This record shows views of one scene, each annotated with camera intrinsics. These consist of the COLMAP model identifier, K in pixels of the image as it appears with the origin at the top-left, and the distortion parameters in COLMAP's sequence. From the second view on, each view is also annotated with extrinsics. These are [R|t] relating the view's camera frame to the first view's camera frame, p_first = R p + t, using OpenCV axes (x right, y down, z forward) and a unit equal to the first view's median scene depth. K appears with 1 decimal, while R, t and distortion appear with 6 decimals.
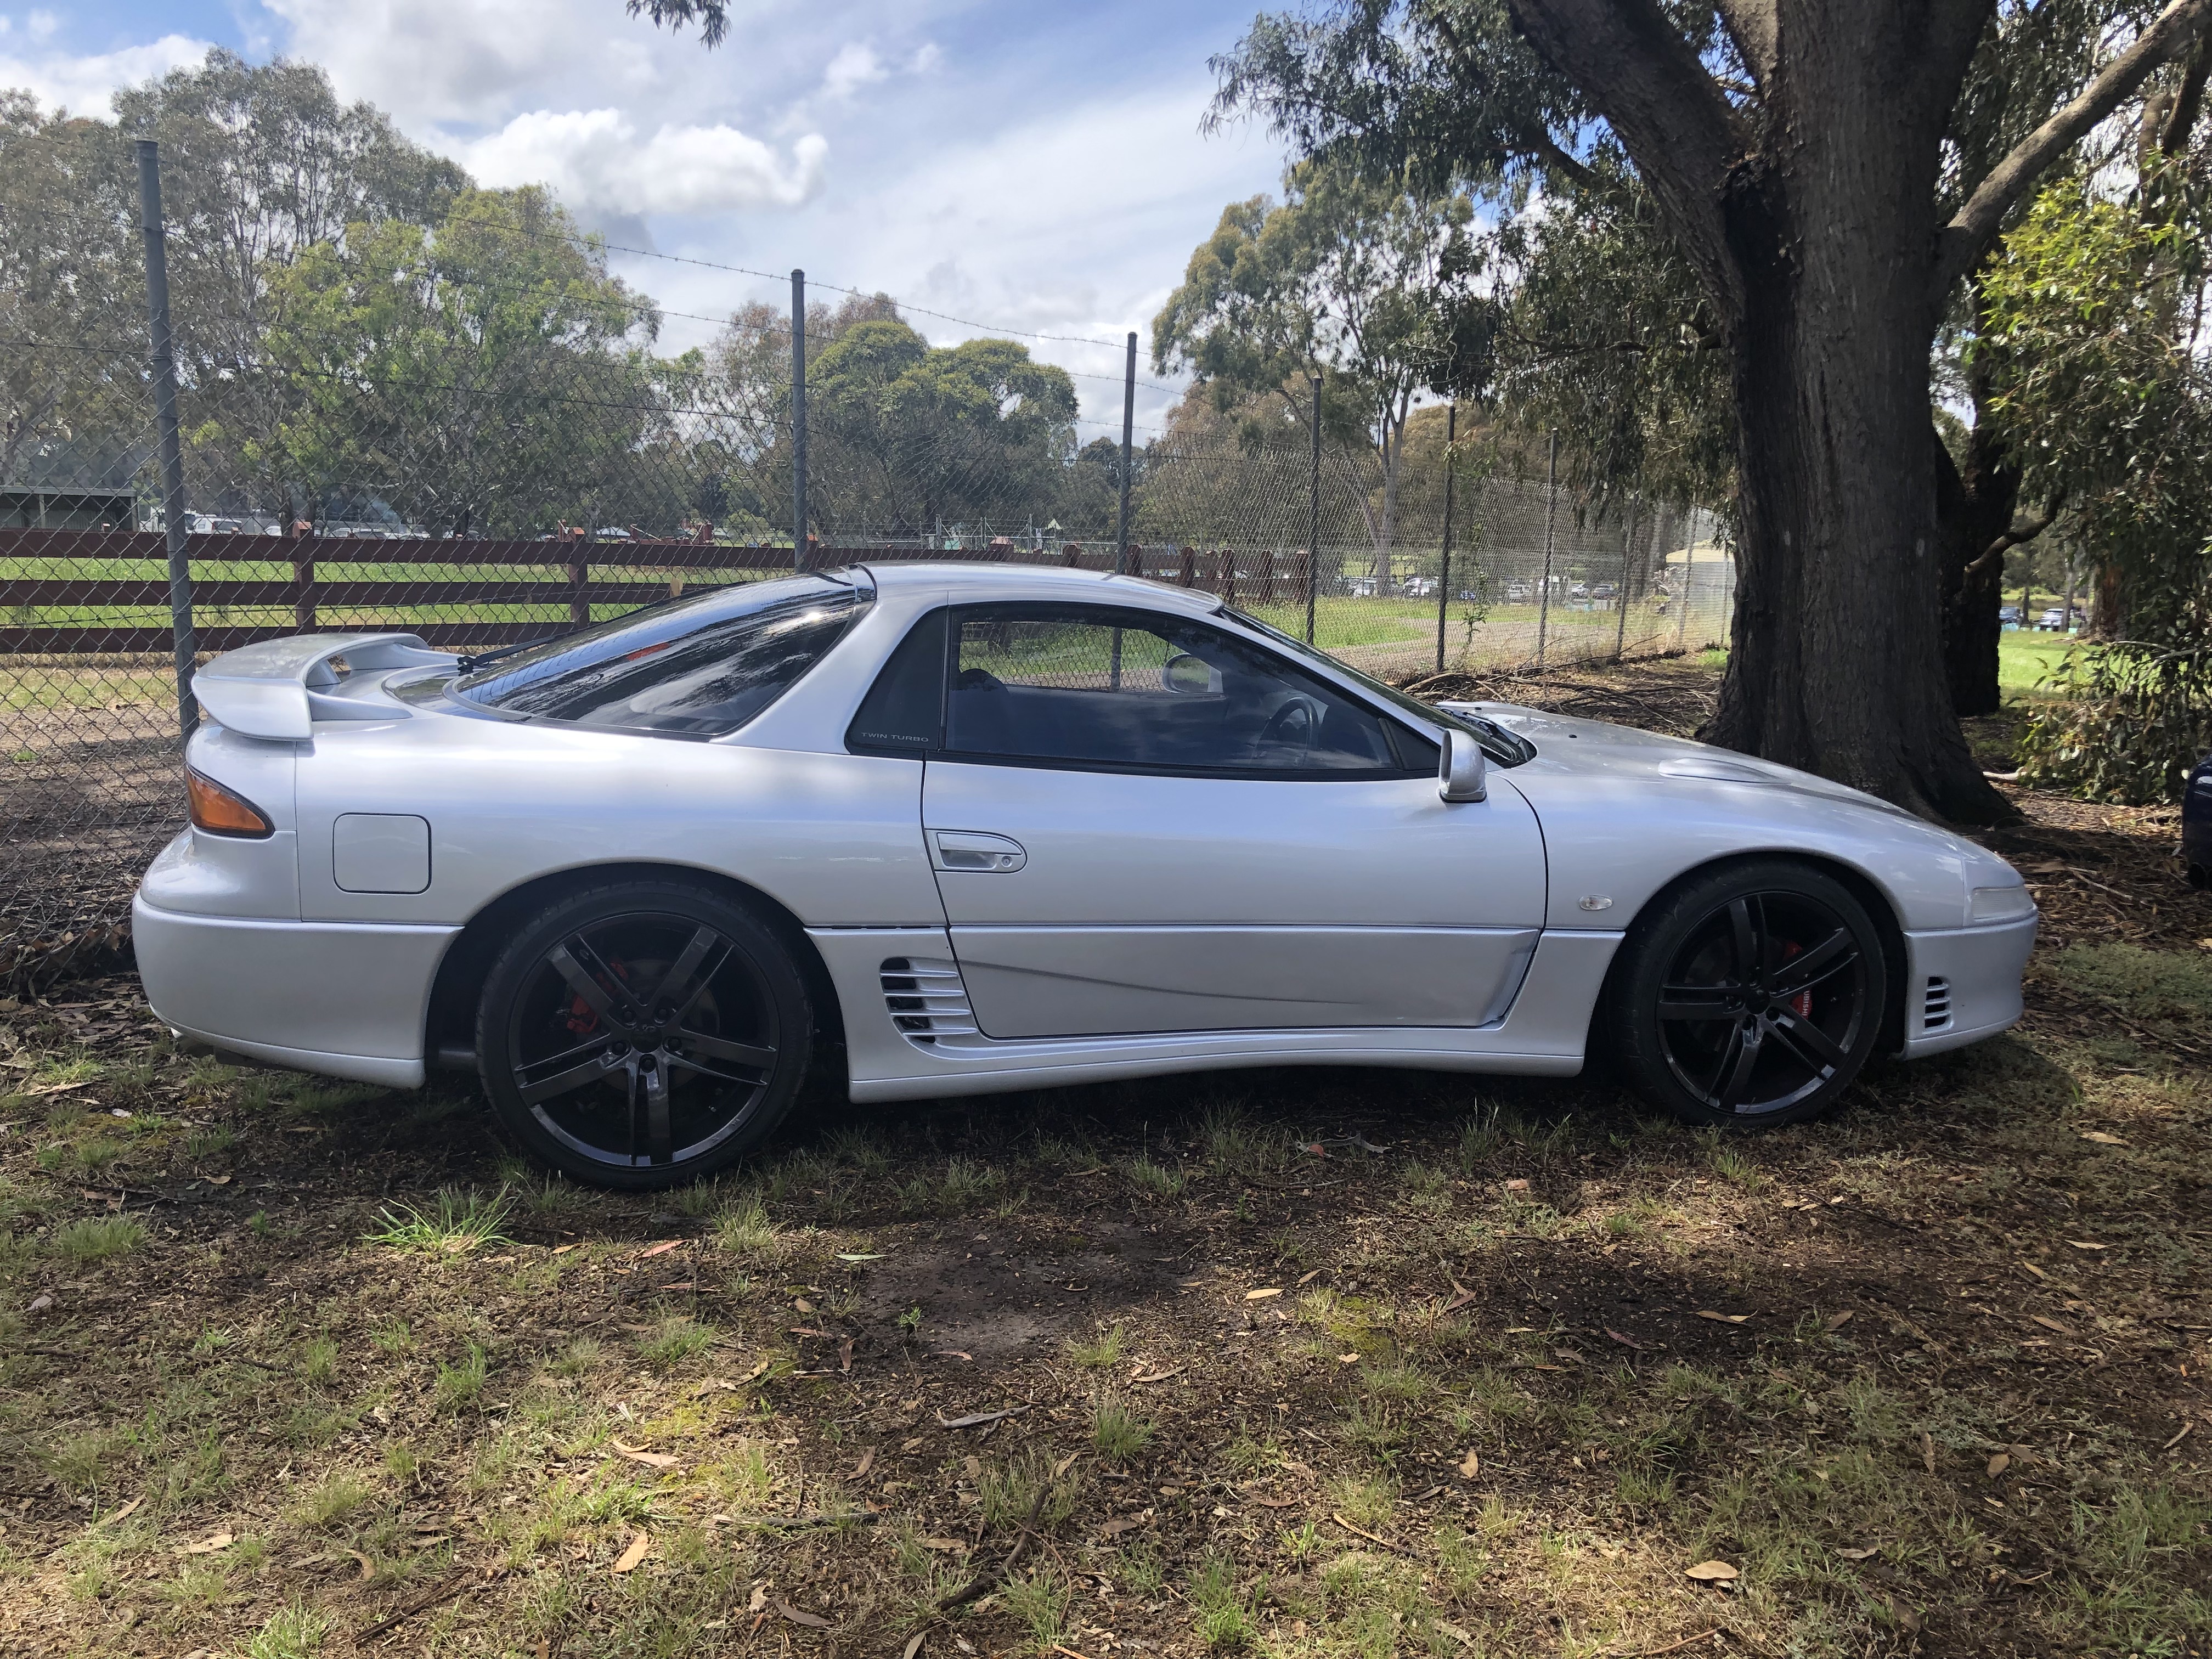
lens RADIAL K [[1803.6, 0, 1104.6], [0, 1803.6, 828.5], [0, 0, 1]] dist [-0.008810, 0.001489]
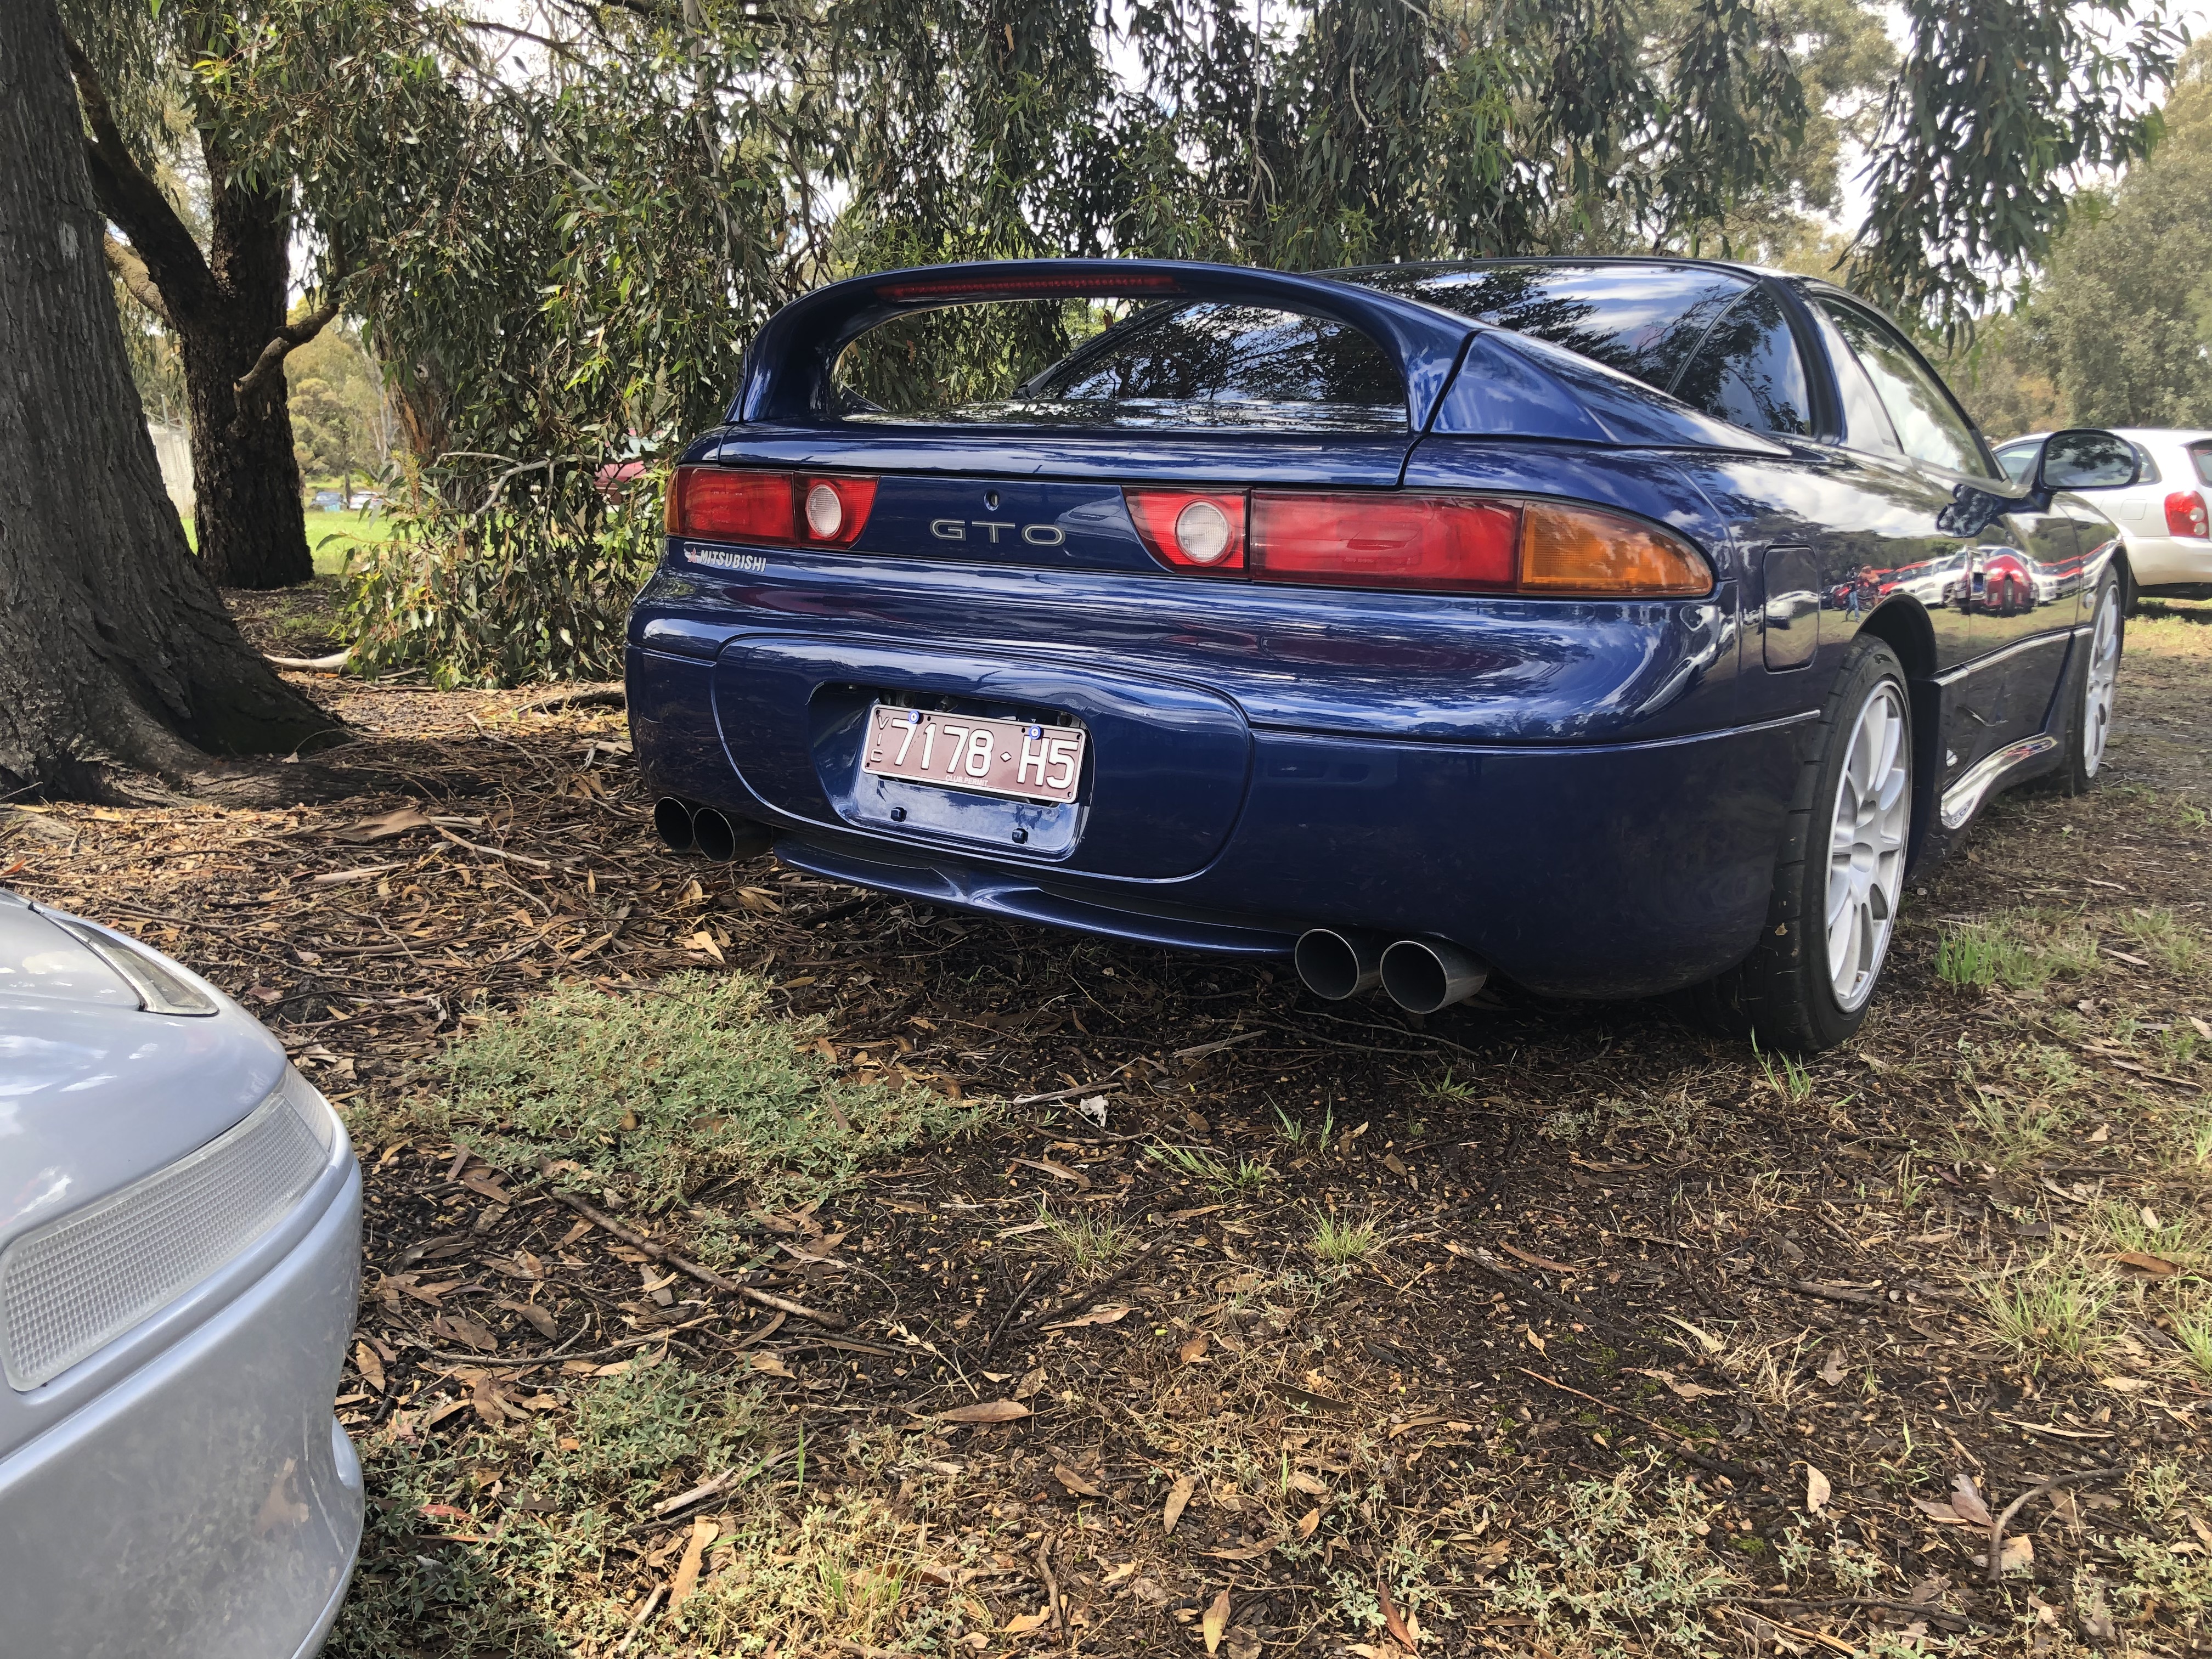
lens RADIAL K [[1803.6, 0, 1105.6], [0, 1803.6, 828.6], [0, 0, 1]] dist [-0.008810, 0.001489]
pose [[0.652053, -0.160354, 0.741022, 0.227089], [0.117036, 0.986951, 0.110588, -0.009977], [-0.749086, 0.014617, 0.662312, 0.417354]]
